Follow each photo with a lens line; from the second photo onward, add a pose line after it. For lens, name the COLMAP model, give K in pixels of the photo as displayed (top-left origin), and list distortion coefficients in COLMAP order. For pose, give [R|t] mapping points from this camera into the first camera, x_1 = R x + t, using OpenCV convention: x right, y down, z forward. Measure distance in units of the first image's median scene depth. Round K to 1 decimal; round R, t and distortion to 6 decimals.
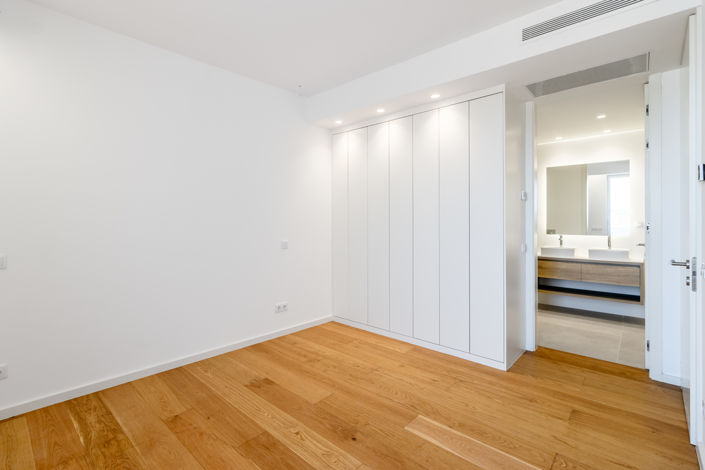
lens RADIAL K [[327.2, 0, 348.8], [0, 327.2, 222.9], [0, 0, 1]] dist [-0.001374, -0.000211]
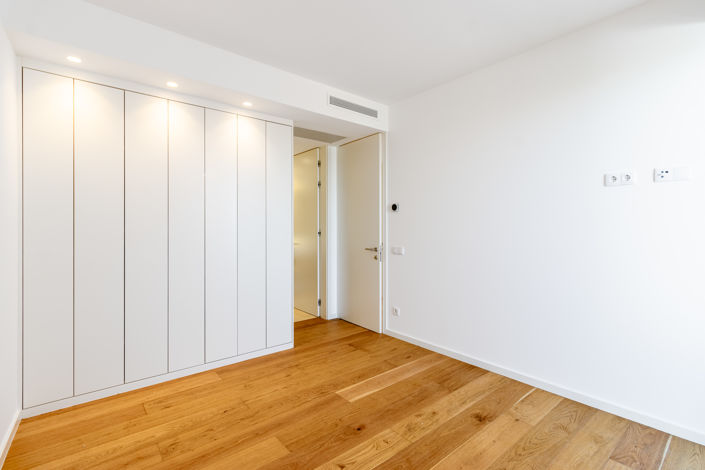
lens RADIAL K [[327.2, 0, 348.8], [0, 327.2, 222.9], [0, 0, 1]] dist [-0.001374, -0.000211]
pose [[0.152270, 0.013124, 0.988252, -0.743475], [0.010443, 0.999835, -0.014887, -0.005969], [-0.988284, 0.012587, 0.152107, 0.596671]]
